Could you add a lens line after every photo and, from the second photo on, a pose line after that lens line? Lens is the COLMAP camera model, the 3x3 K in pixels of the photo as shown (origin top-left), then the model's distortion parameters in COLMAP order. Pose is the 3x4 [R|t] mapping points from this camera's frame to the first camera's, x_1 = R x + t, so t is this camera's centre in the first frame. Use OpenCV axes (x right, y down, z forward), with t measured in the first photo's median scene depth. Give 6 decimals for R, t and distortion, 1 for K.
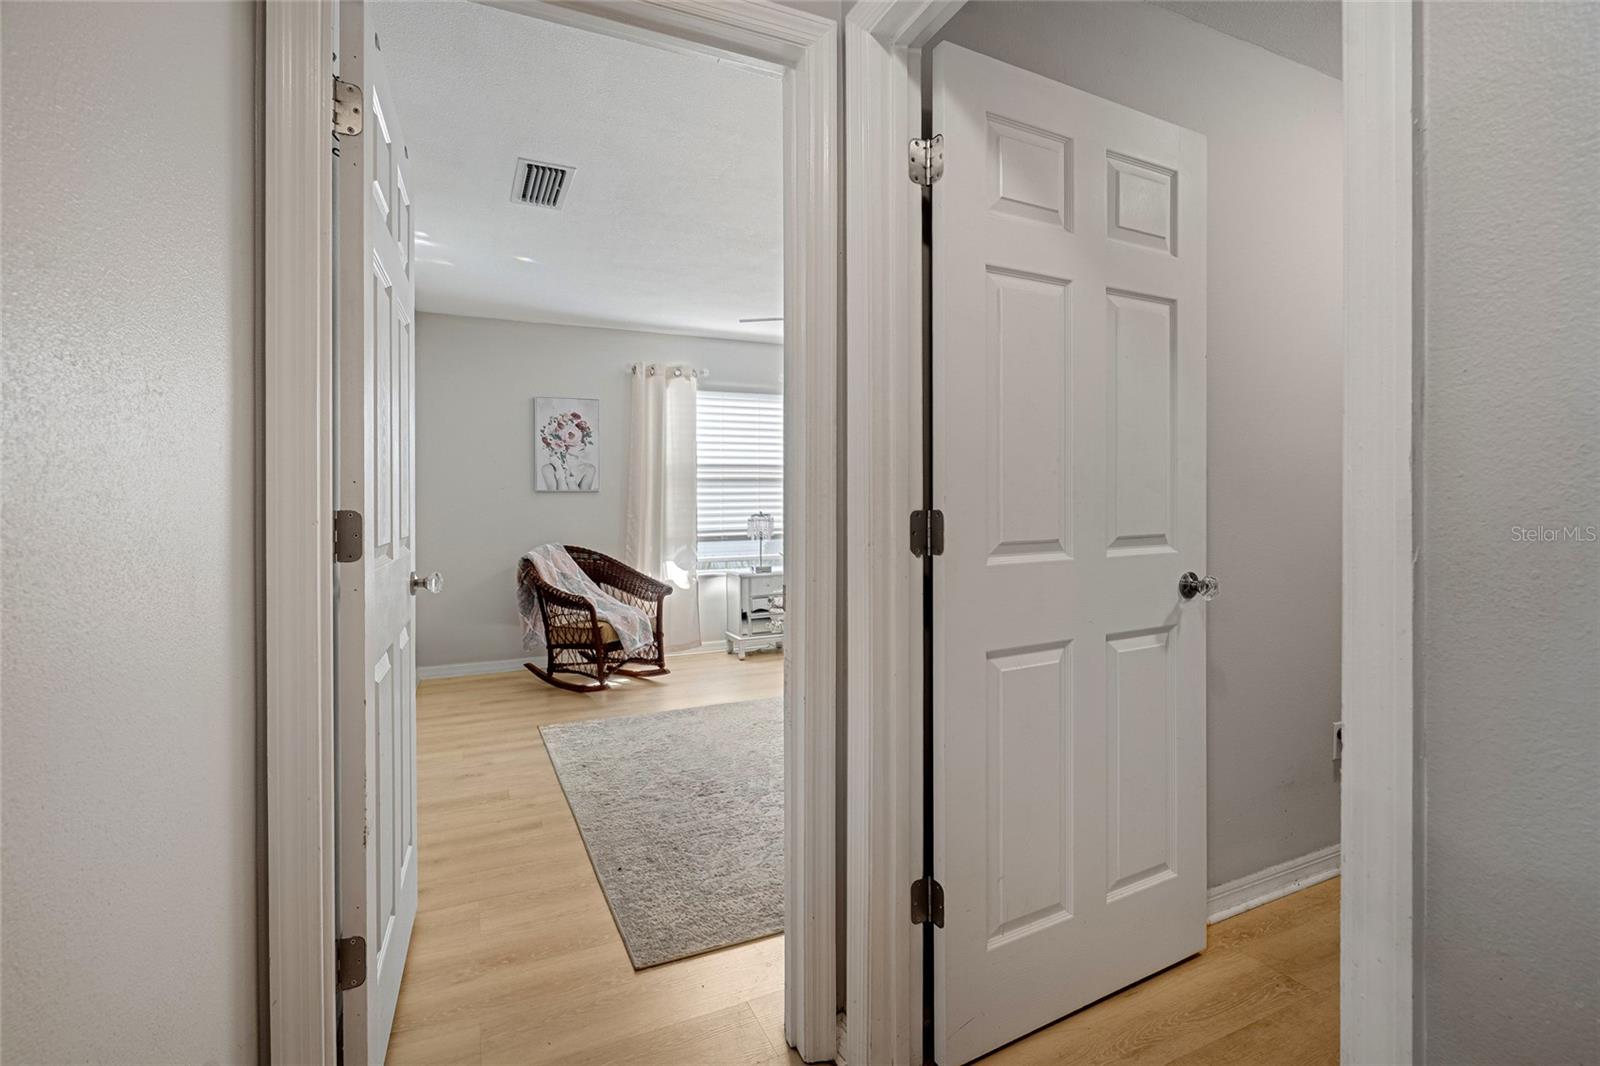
lens RADIAL K [[726.6, 0, 804.1], [0, 726.6, 498.2], [0, 0, 1]] dist [-0.000131, 0.000962]
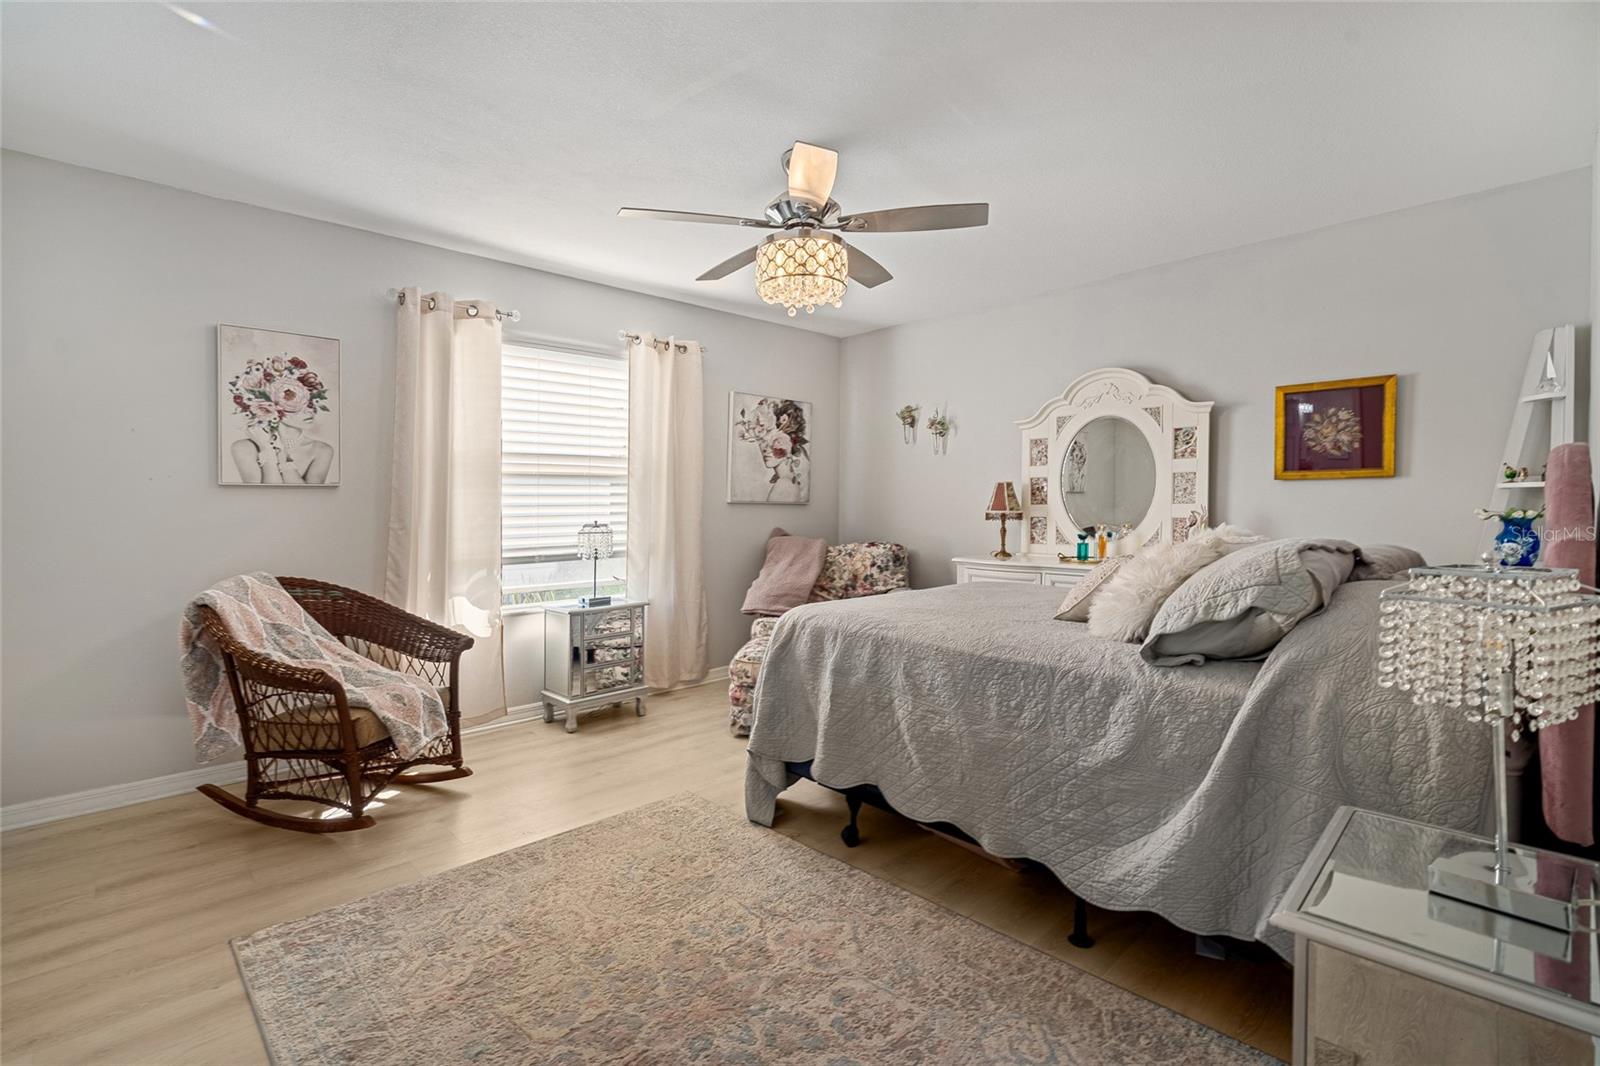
lens RADIAL K [[726.9, 0, 793.4], [0, 726.9, 517.5], [0, 0, 1]] dist [-0.009808, 0.000204]
pose [[0.949428, 0.002432, 0.313976, -0.119436], [-0.007161, 0.999878, 0.013909, 0.005256], [-0.313904, -0.015454, 0.949329, 0.317498]]
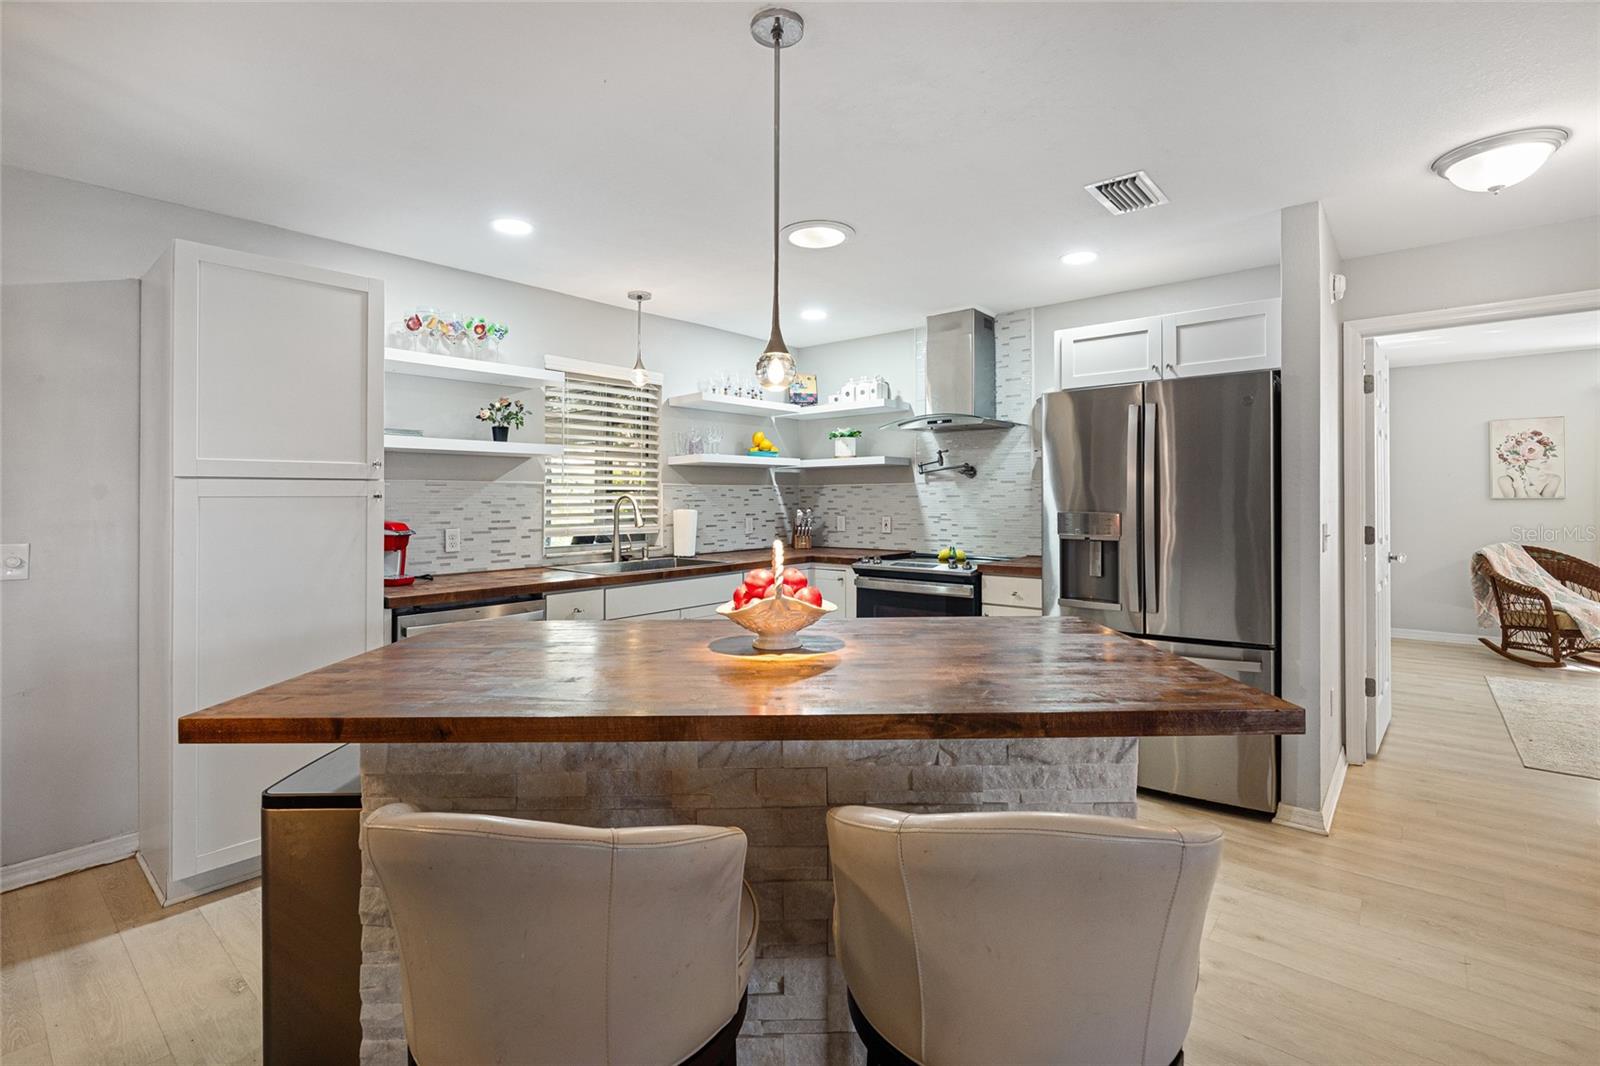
lens RADIAL K [[726.6, 0, 804.1], [0, 726.6, 498.2], [0, 0, 1]] dist [-0.000131, 0.000962]
pose [[0.413201, 0.001844, -0.910638, 0.274726], [0.013223, 0.999880, 0.008024, -0.038192], [0.910544, -0.015357, 0.413127, -0.571763]]
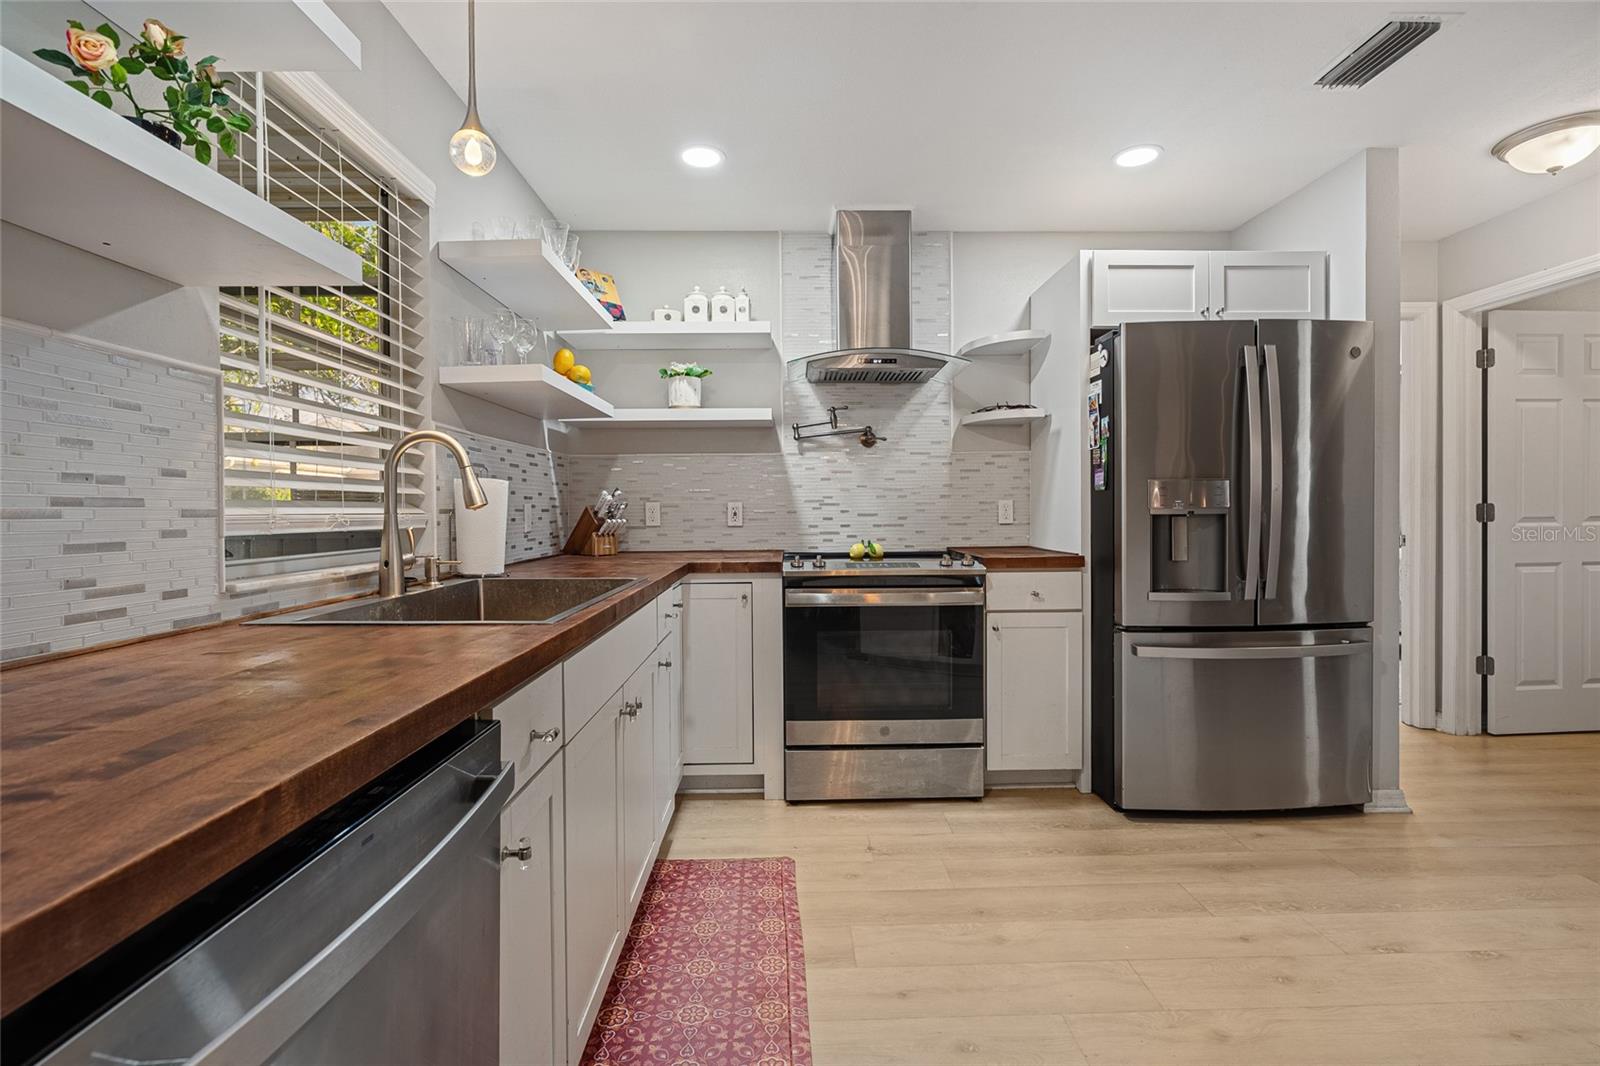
lens RADIAL K [[743.2, 0, 802.7], [0, 743.2, 506.7], [0, 0, 1]] dist [-0.002630, -0.001013]
pose [[0.914097, -0.001962, -0.405491, -0.278152], [0.006452, 0.999932, 0.009705, -0.003299], [0.405444, -0.011488, 0.914048, -0.668190]]
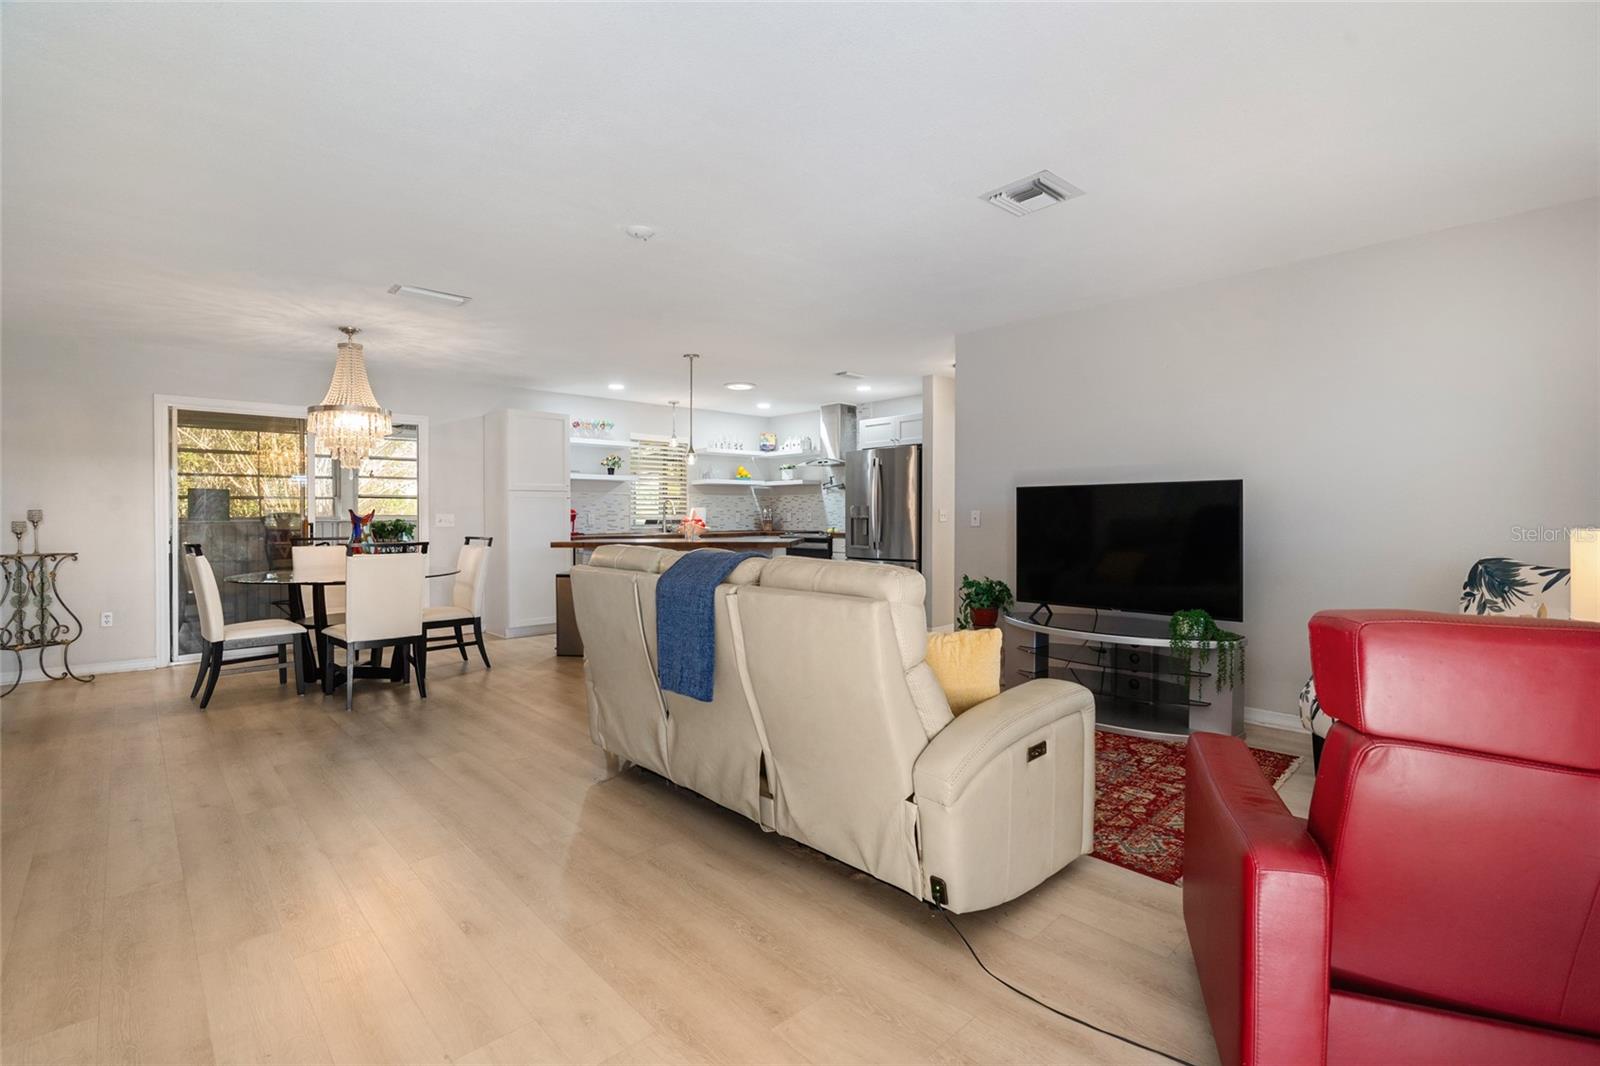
lens RADIAL K [[716.1, 0, 759.8], [0, 716.1, 526.6], [0, 0, 1]] dist [-0.000641, 0.000050]
pose [[0.248643, 0.018894, -0.968411, 1.175244], [0.011534, 0.999681, 0.022465, -0.008293], [0.968527, -0.016756, 0.248346, -0.628149]]
